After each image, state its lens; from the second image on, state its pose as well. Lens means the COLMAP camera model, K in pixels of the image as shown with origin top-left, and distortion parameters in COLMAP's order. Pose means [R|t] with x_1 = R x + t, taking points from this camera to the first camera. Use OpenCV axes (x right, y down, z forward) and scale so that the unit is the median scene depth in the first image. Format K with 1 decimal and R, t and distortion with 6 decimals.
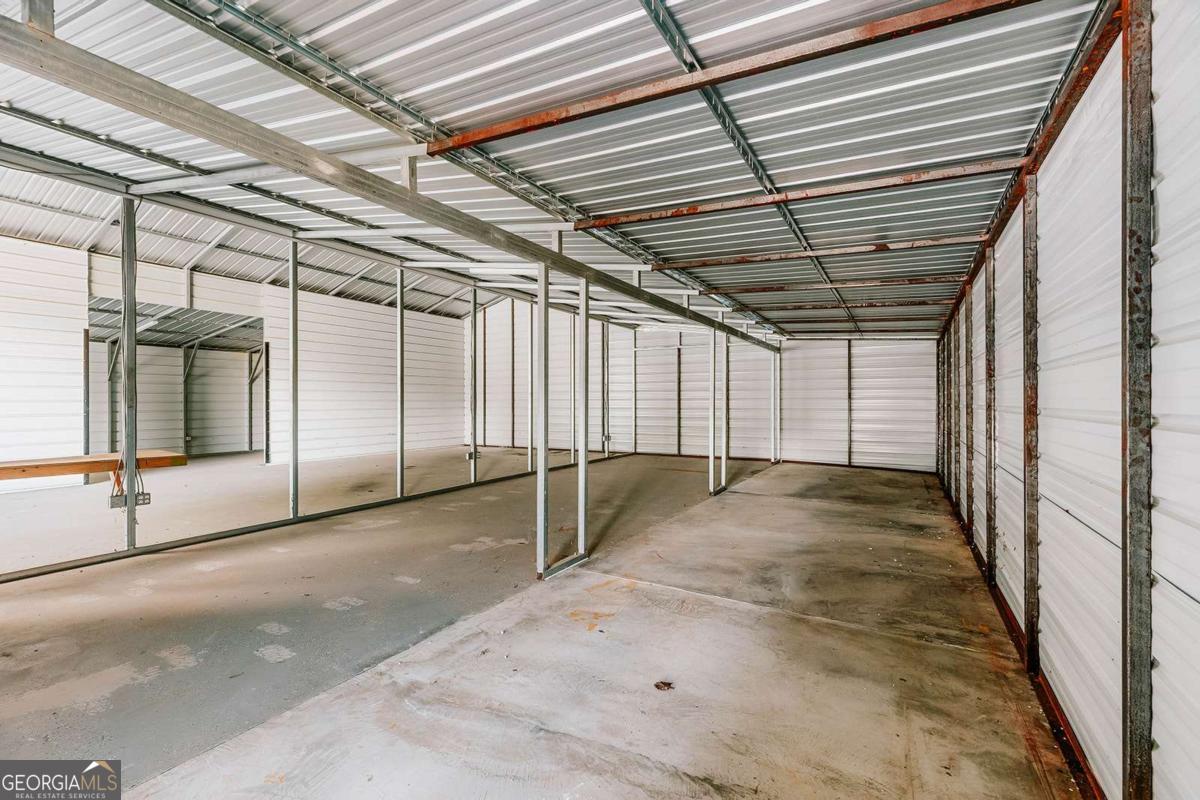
lens RADIAL K [[556.0, 0, 591.8], [0, 556.0, 405.4], [0, 0, 1]] dist [0.006031, -0.000541]
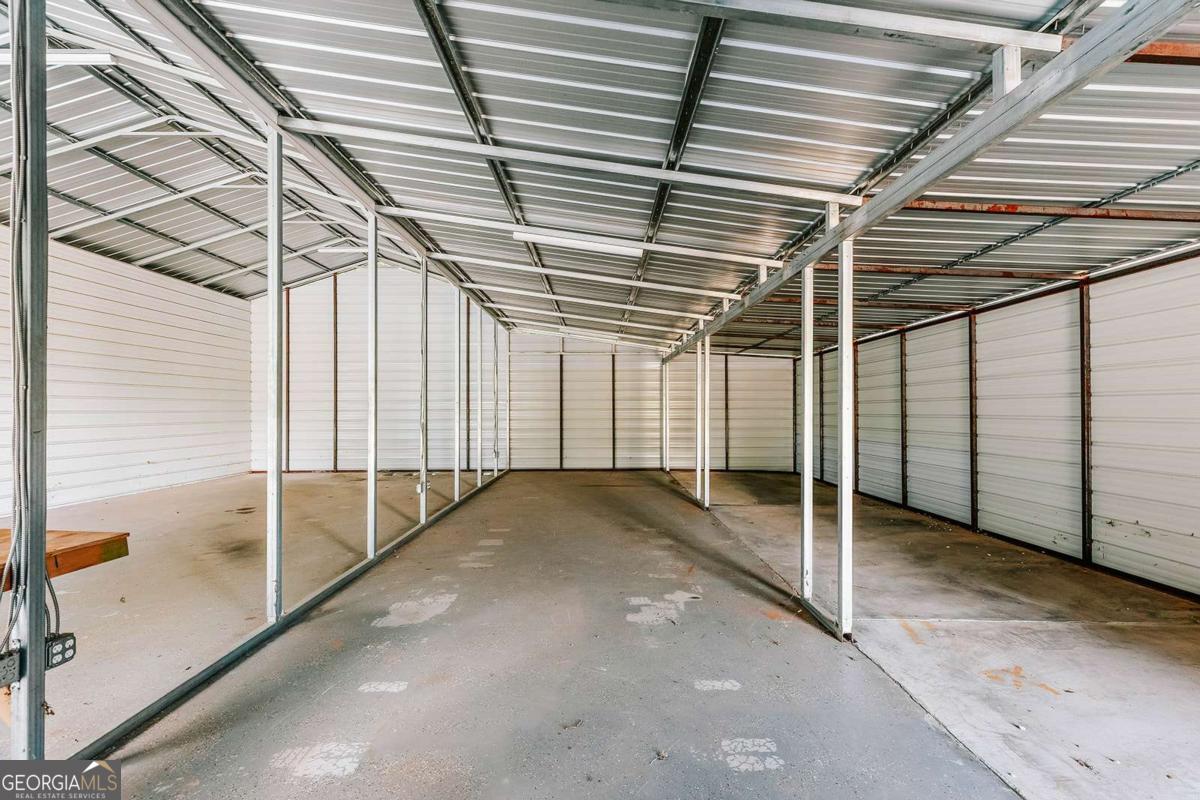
lens RADIAL K [[556.0, 0, 607.9], [0, 556.0, 405.2], [0, 0, 1]] dist [0.006031, -0.000541]
pose [[0.856097, 0.003667, 0.516801, -0.795739], [0.005118, 0.999866, -0.015573, -0.009973], [-0.516789, 0.015977, 0.855964, 0.501386]]
